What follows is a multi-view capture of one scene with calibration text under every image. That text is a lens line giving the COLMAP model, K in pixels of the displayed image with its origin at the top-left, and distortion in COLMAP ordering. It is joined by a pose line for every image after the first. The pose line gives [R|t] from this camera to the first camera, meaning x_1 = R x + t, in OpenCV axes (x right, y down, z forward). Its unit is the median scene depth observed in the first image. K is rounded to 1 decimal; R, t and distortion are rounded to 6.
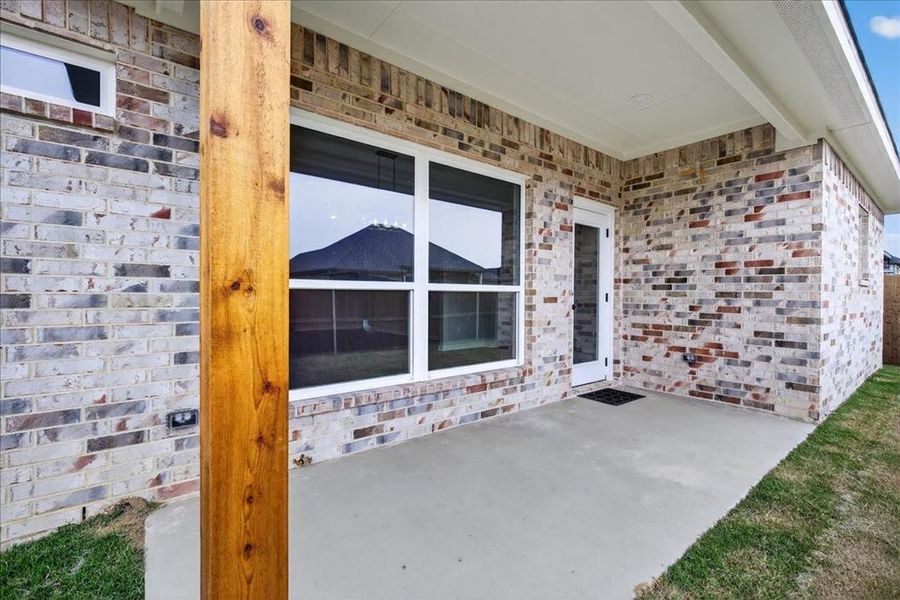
lens RADIAL K [[409.2, 0, 462.4], [0, 409.2, 298.0], [0, 0, 1]] dist [-0.000261, -0.000102]
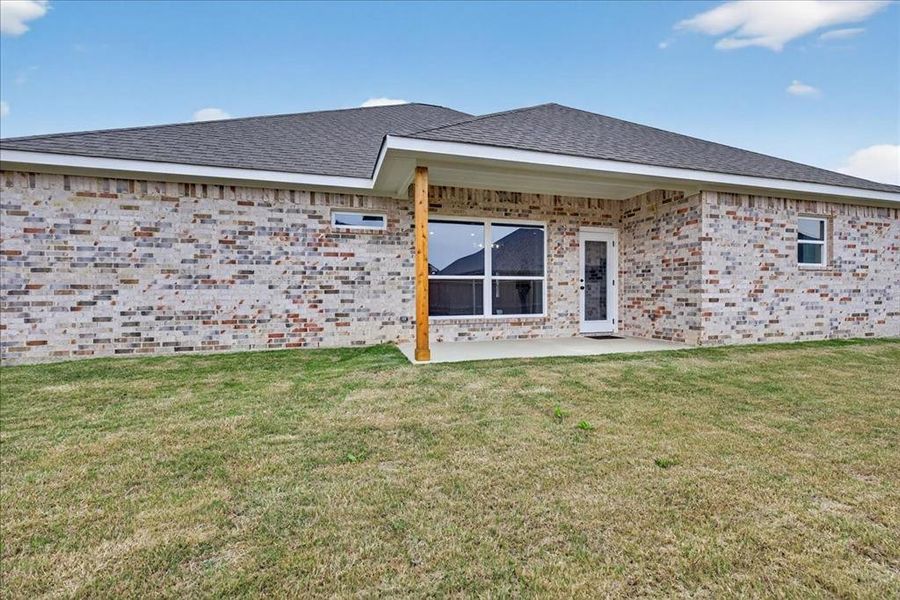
lens RADIAL K [[409.2, 0, 462.4], [0, 409.2, 298.0], [0, 0, 1]] dist [-0.000261, -0.000102]
pose [[0.927104, -0.009110, -0.374692, 0.510408], [0.009486, 0.999955, -0.000841, 0.071454], [0.374683, -0.002775, 0.927149, -0.973960]]
